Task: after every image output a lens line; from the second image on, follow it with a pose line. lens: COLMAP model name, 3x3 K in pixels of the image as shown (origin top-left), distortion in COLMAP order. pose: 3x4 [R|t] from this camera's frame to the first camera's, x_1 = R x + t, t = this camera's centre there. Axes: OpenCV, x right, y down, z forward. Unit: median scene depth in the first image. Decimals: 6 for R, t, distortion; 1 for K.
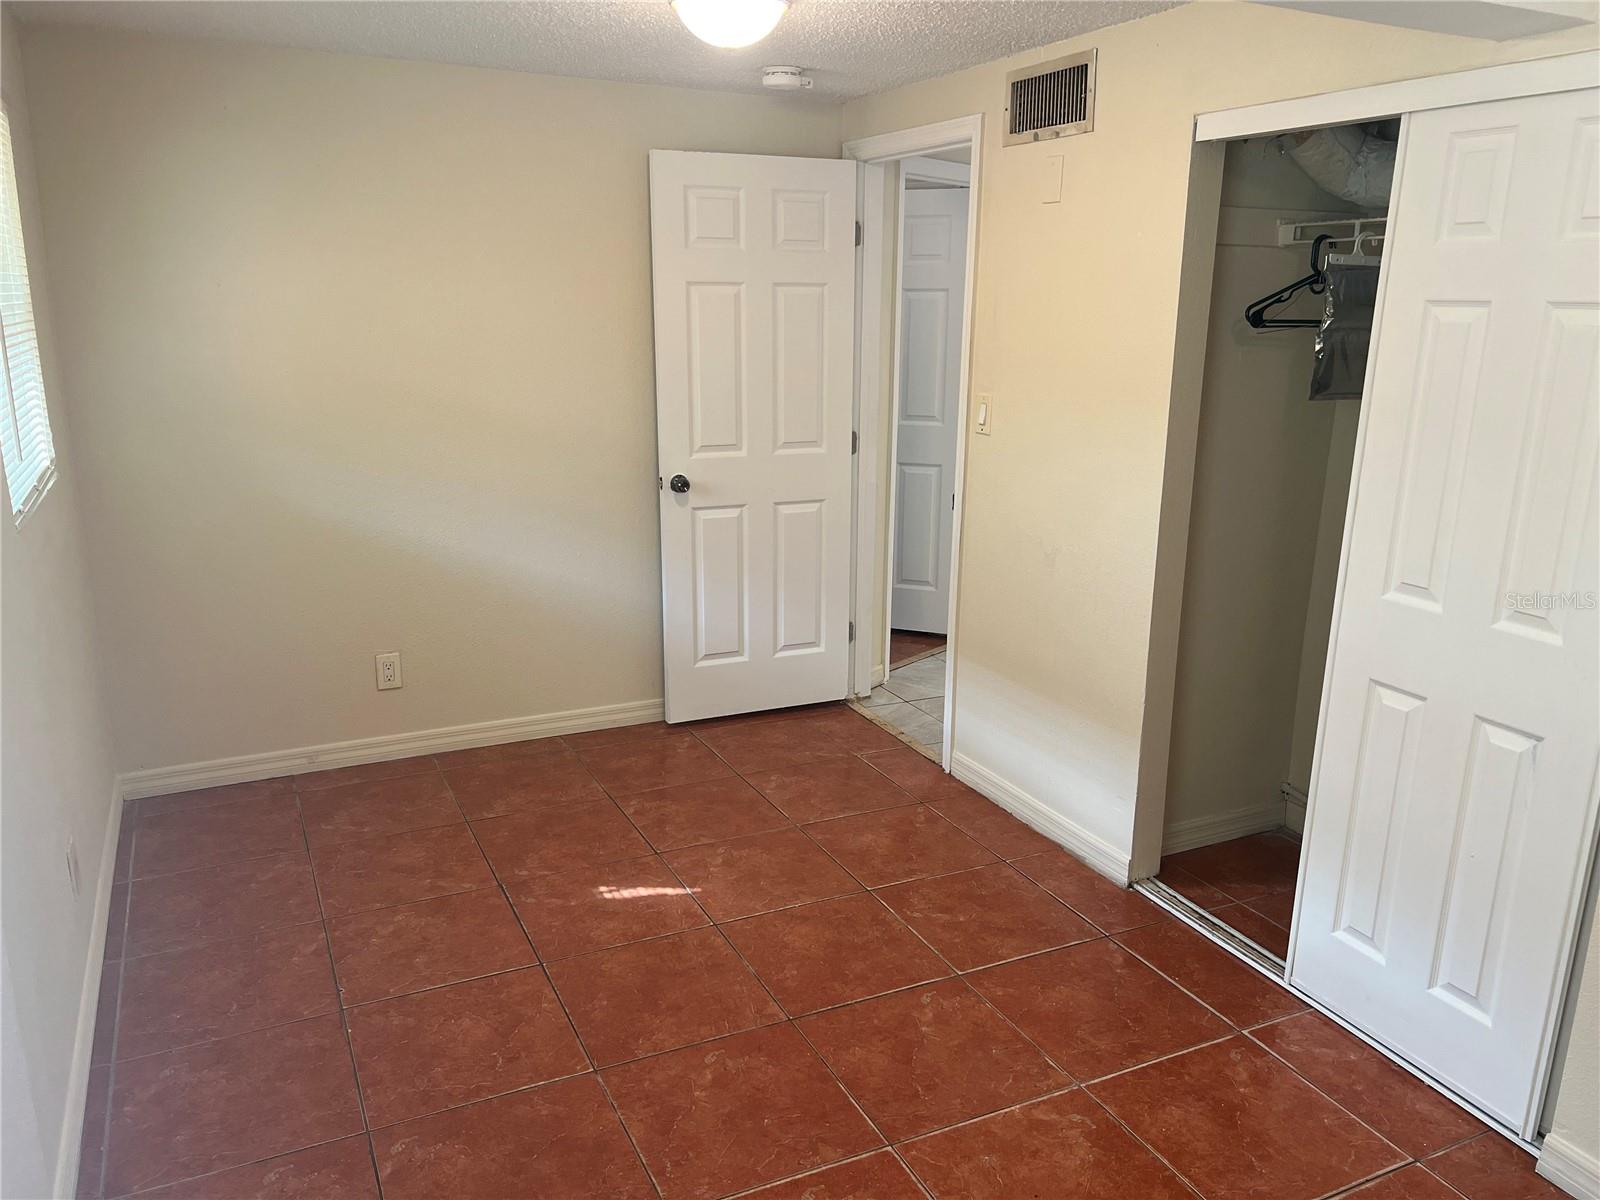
lens RADIAL K [[1210.8, 0, 798.8], [0, 1210.8, 602.2], [0, 0, 1]] dist [0.013569, 0.004162]
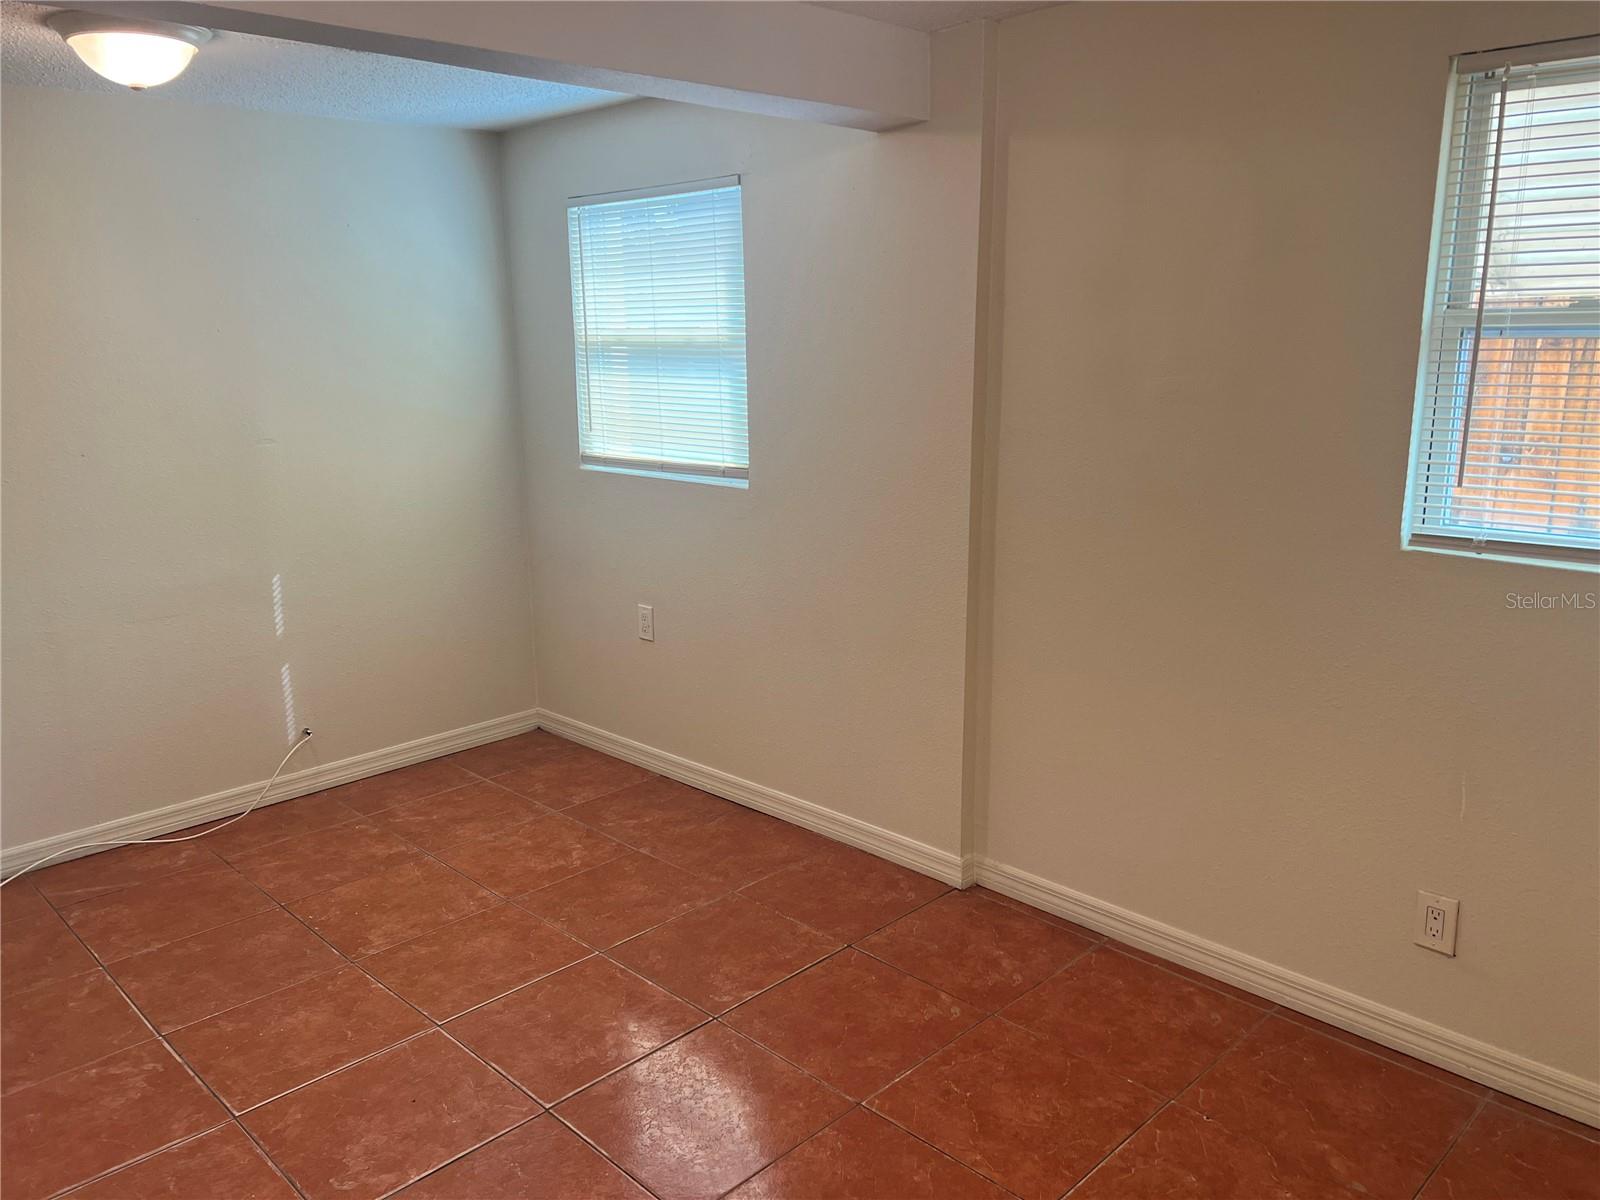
lens RADIAL K [[1210.8, 0, 801.5], [0, 1210.8, 599.9], [0, 0, 1]] dist [0.013569, 0.004162]
pose [[-0.946331, 0.072145, -0.315043, 0.160898], [-0.082185, 0.889010, 0.450452, -0.427504], [0.312575, 0.452169, -0.835368, 1.688132]]
